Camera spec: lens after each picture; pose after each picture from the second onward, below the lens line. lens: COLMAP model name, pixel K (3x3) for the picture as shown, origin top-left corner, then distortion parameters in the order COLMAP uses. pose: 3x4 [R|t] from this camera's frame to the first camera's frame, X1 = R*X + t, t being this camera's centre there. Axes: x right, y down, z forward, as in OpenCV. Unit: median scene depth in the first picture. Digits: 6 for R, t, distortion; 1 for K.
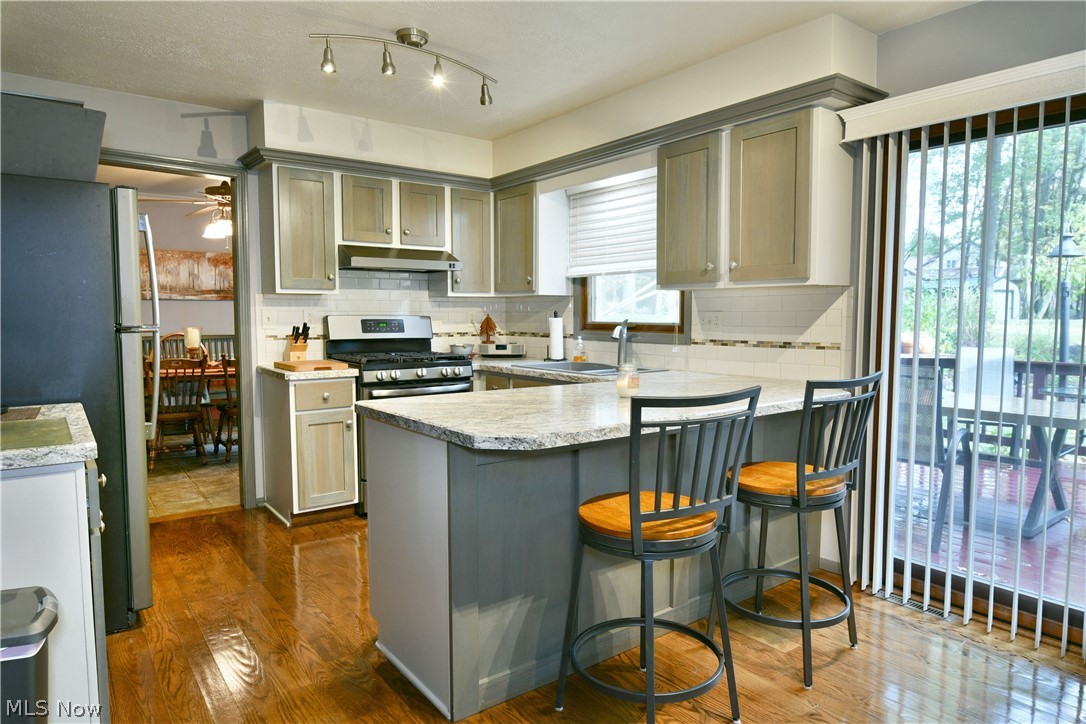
lens RADIAL K [[659.0, 0, 531.6], [0, 659.0, 359.6], [0, 0, 1]] dist [-0.006217, -0.007939]
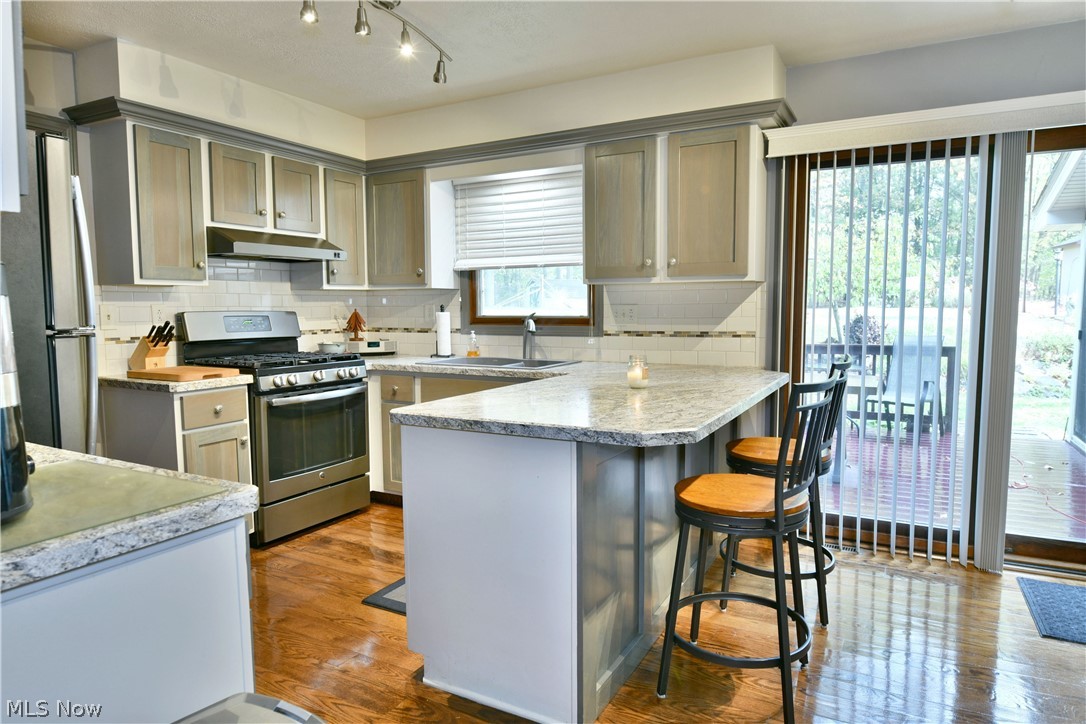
lens RADIAL K [[659.0, 0, 545.8], [0, 659.0, 358.1], [0, 0, 1]] dist [-0.006217, -0.007939]
pose [[0.911695, -0.037852, 0.409120, -0.264991], [0.034594, 0.999283, 0.015365, -0.007051], [-0.409409, 0.000145, 0.912351, 0.074862]]
